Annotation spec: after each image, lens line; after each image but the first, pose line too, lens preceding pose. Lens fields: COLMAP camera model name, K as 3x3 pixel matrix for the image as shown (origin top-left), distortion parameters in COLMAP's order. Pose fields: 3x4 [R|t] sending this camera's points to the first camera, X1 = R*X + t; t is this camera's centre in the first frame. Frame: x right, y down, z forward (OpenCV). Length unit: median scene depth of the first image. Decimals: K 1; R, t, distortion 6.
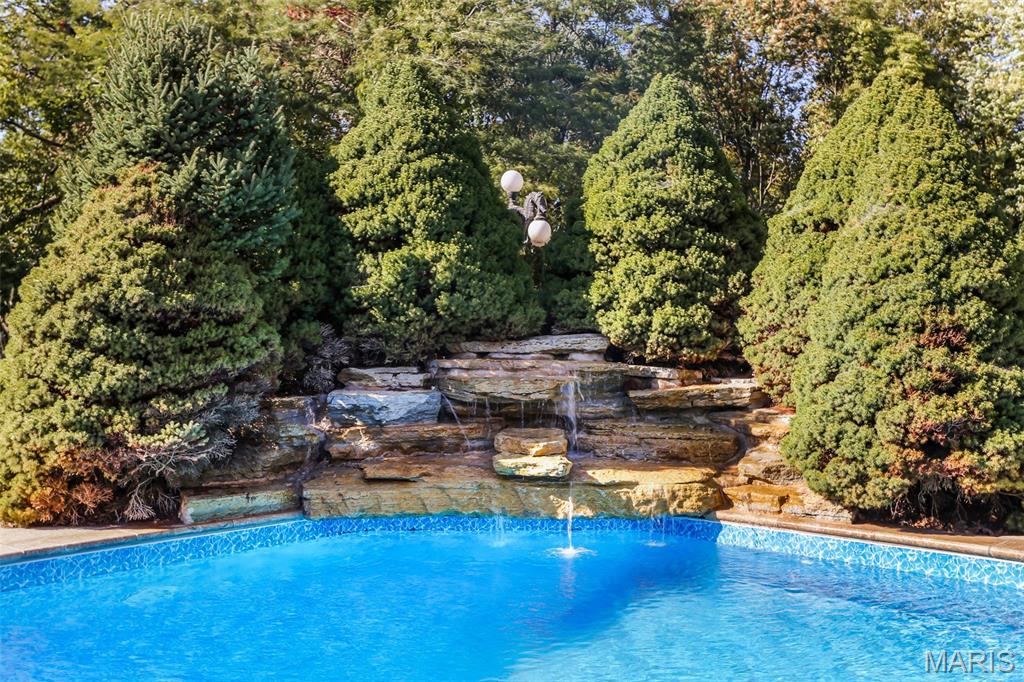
lens RADIAL K [[1105.8, 0, 514.6], [0, 1105.8, 338.7], [0, 0, 1]] dist [0.089781, 0.000000]
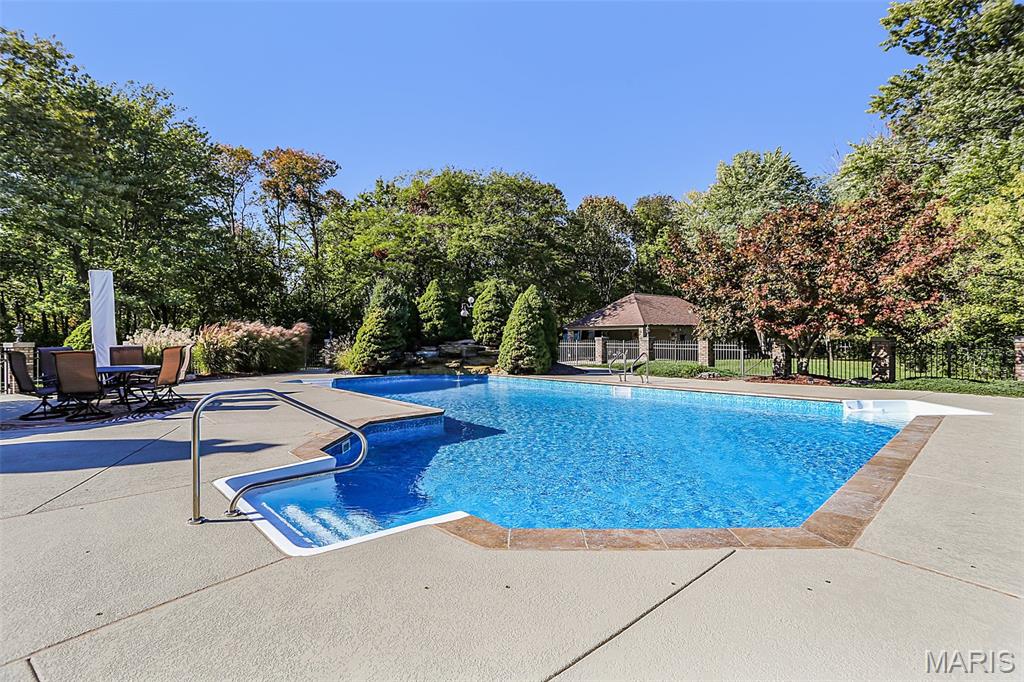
lens RADIAL K [[489.9, 0, 508.3], [0, 489.9, 338.3], [0, 0, 1]] dist [-0.036023, 0.001787]
pose [[0.997841, -0.003864, -0.065556, 0.381492], [0.003919, 0.999992, 0.000707, -0.009659], [0.065553, -0.000962, 0.997849, -1.136699]]
